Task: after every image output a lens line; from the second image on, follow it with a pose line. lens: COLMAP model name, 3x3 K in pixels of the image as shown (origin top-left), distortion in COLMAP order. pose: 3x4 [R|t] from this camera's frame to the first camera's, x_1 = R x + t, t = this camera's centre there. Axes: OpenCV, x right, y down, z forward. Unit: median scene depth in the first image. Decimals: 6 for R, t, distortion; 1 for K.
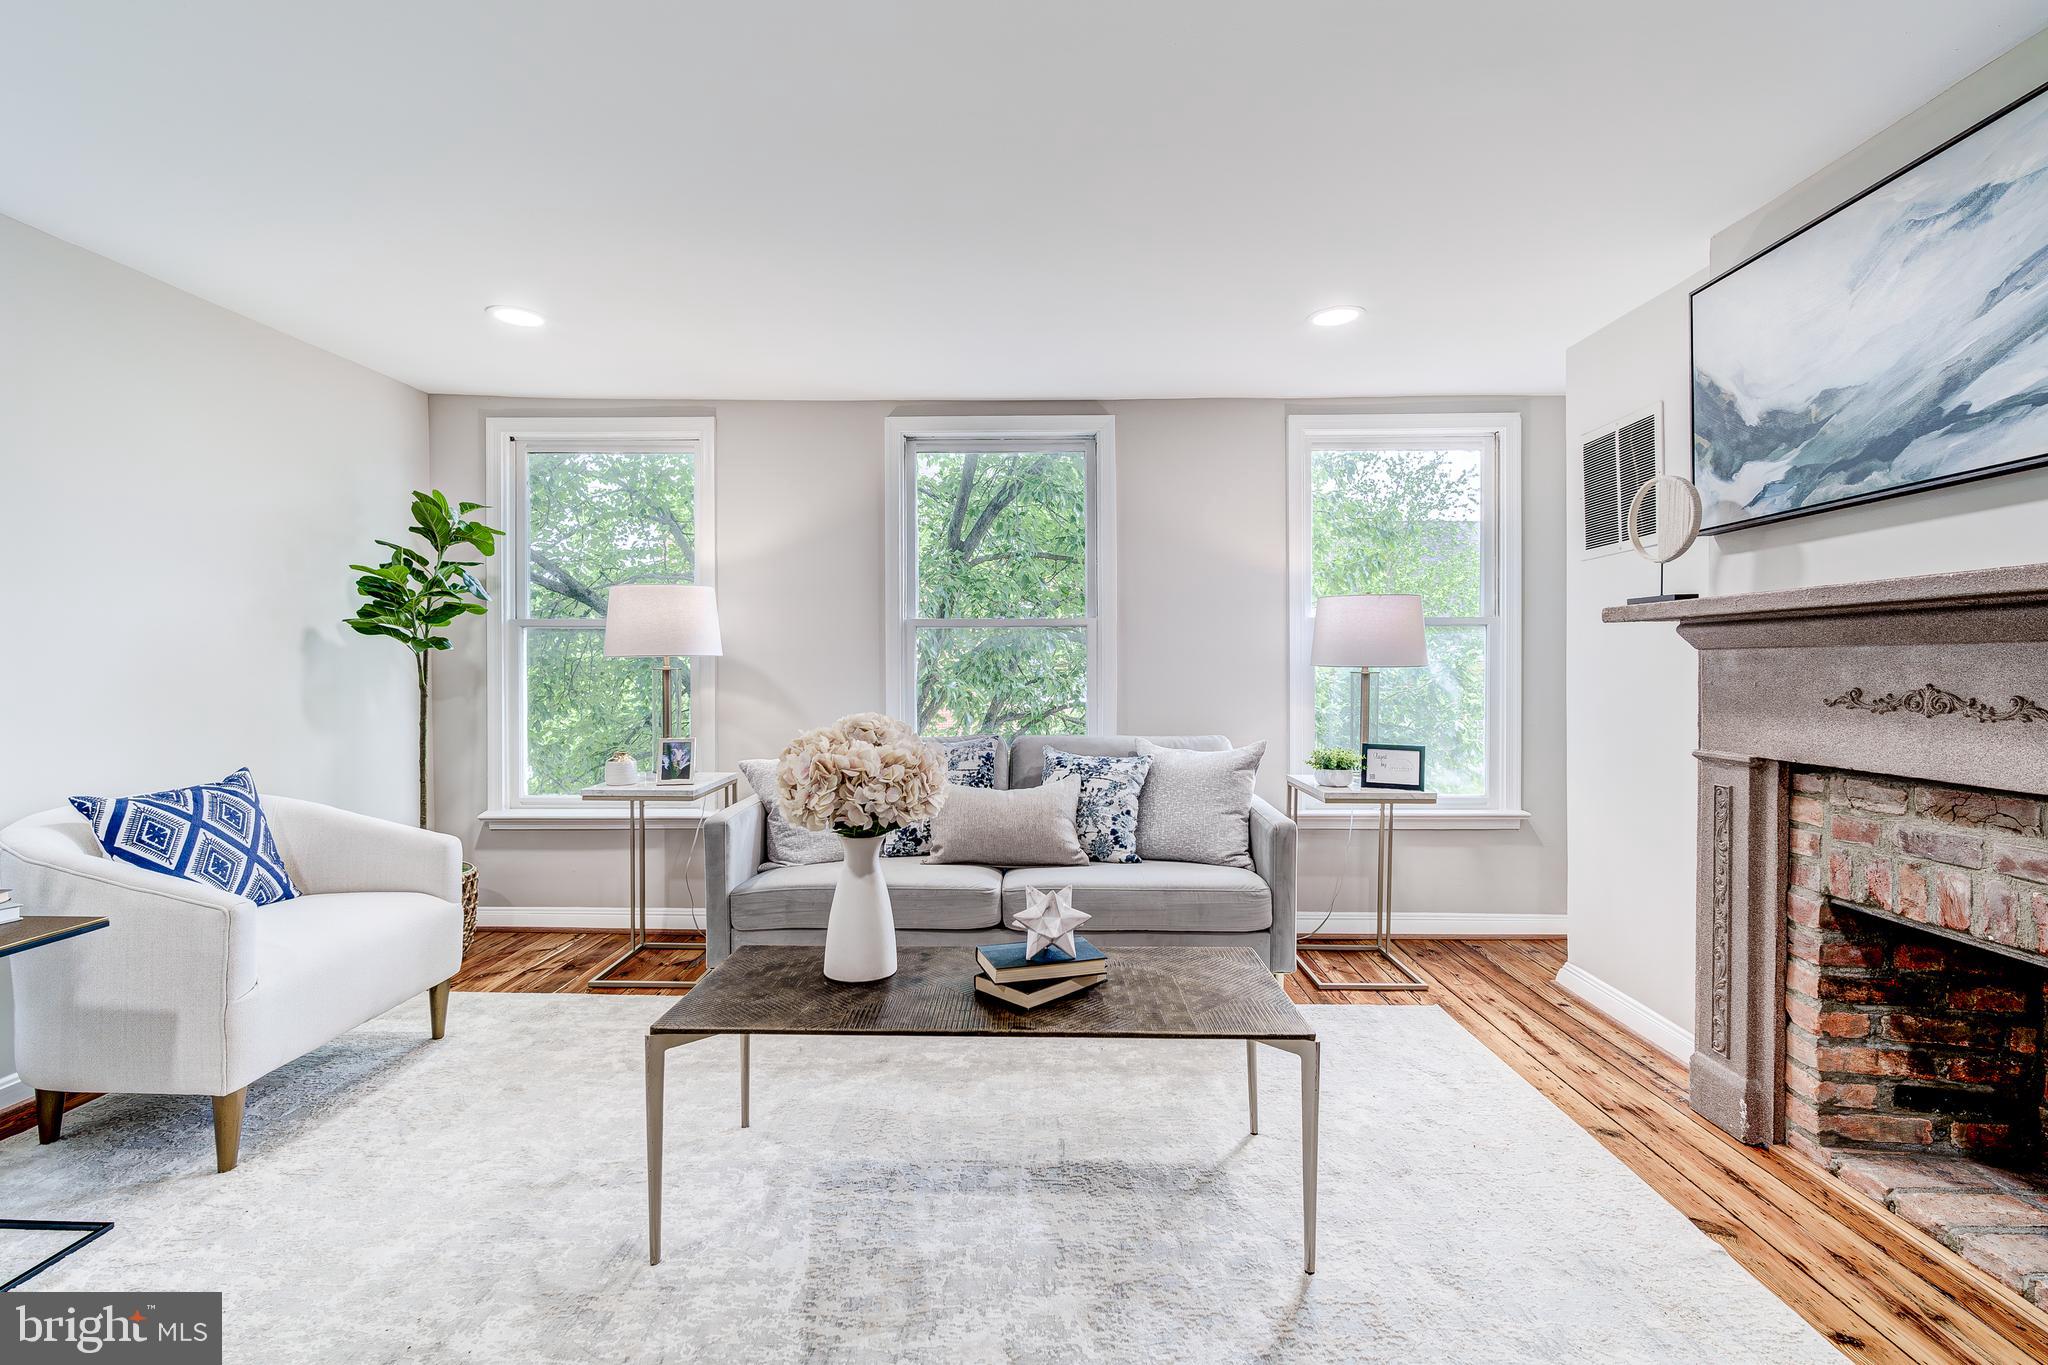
lens RADIAL K [[894.9, 0, 1026.9], [0, 894.9, 679.5], [0, 0, 1]] dist [0.004864, -0.001011]
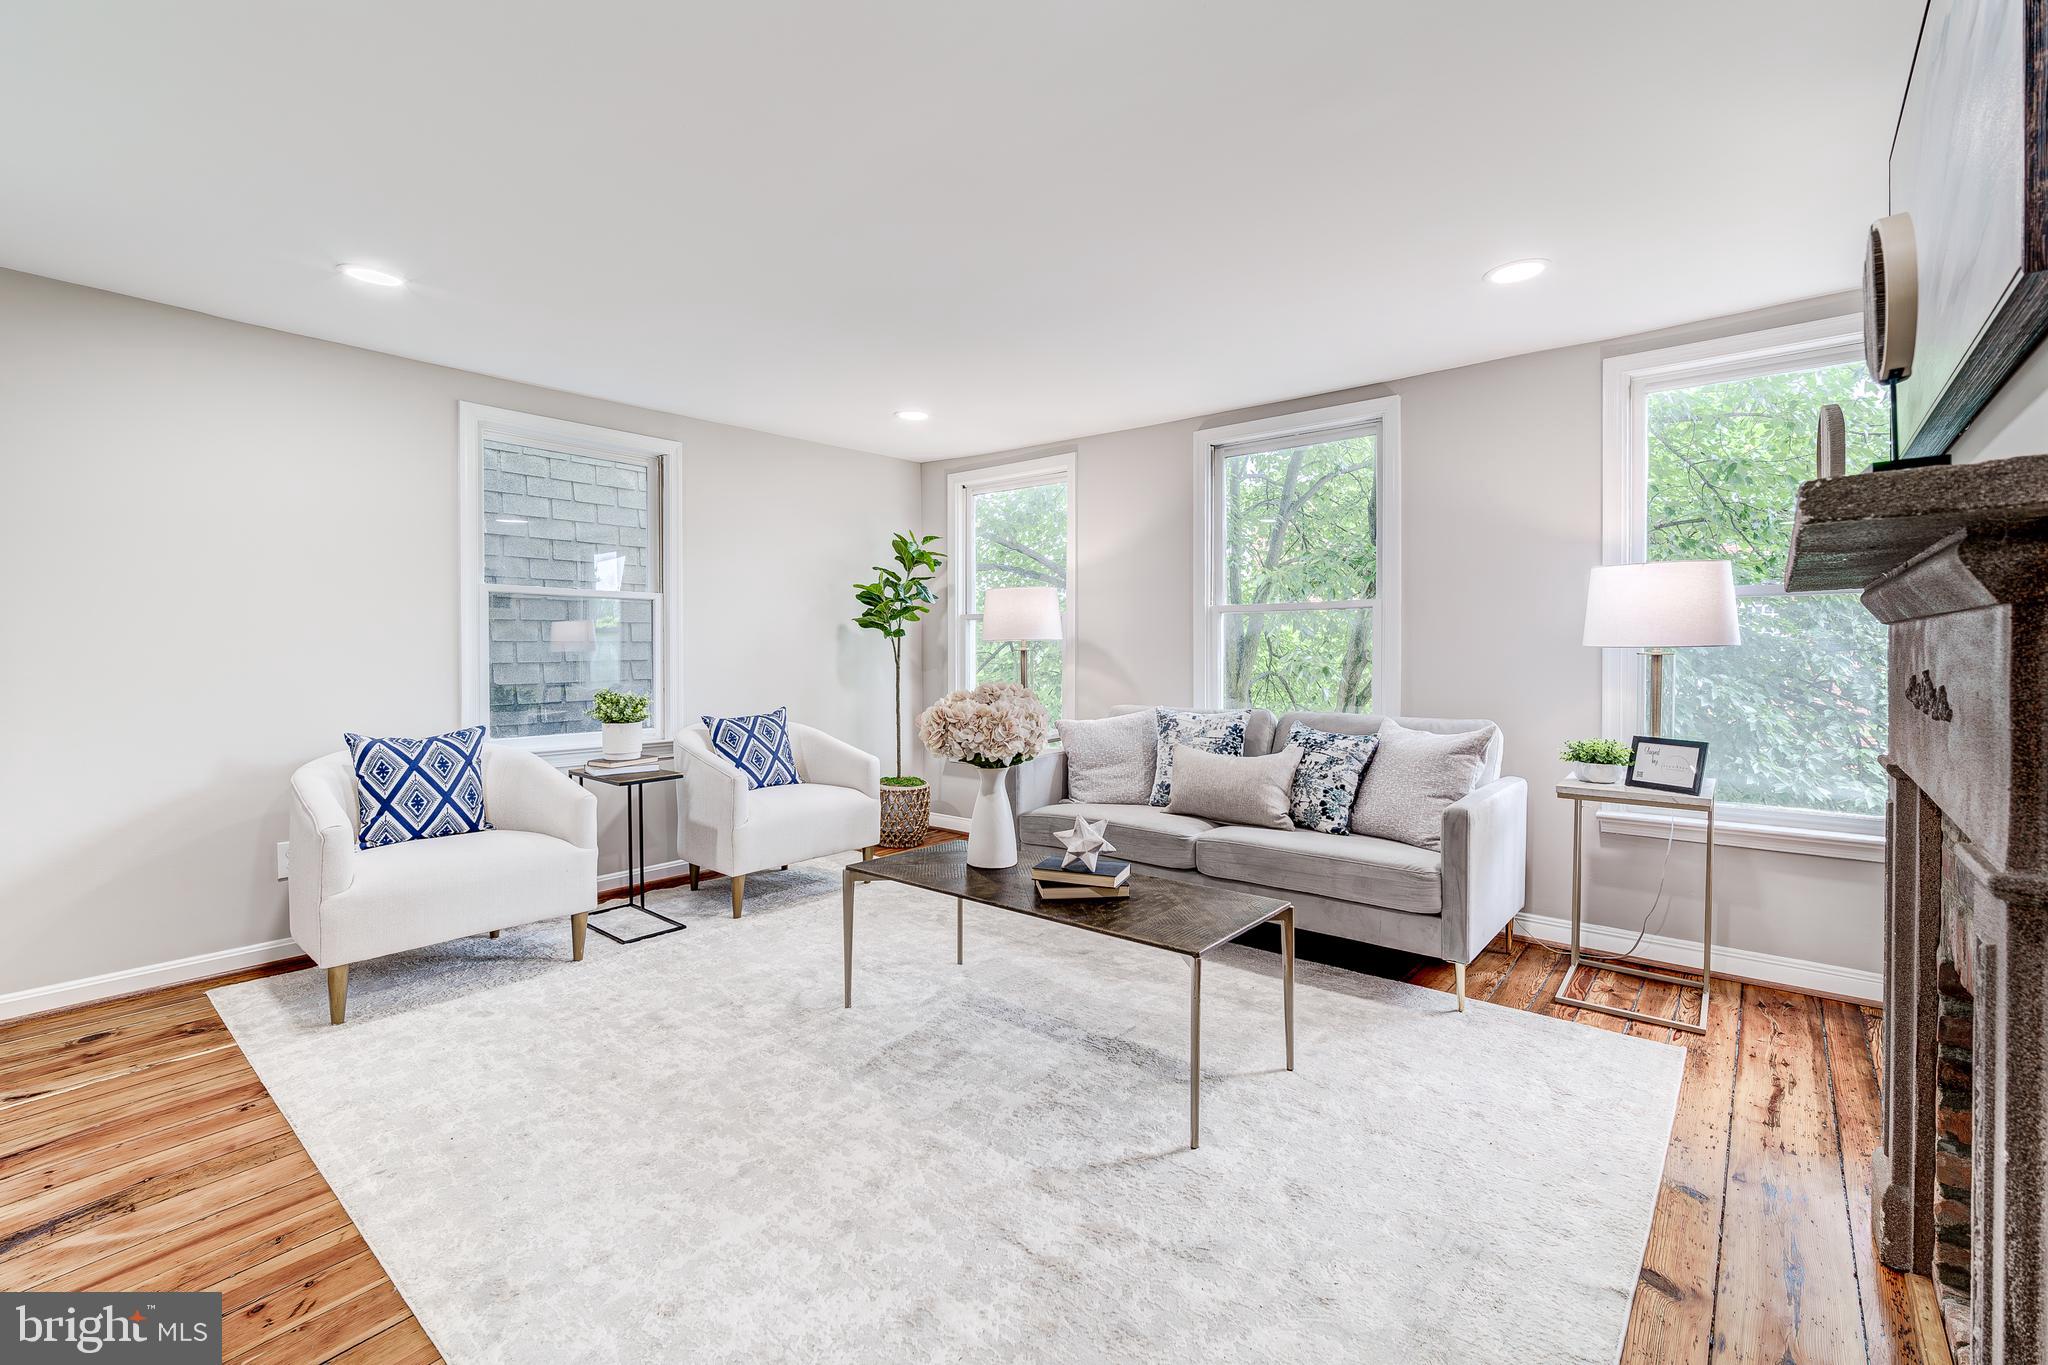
lens RADIAL K [[894.9, 0, 1025.1], [0, 894.9, 665.5], [0, 0, 1]] dist [0.004864, -0.001011]
pose [[0.777605, 0.010680, -0.628662, 0.486116], [-0.006462, 0.999939, 0.008994, -0.000321], [0.628720, -0.002931, 0.777626, -0.045712]]
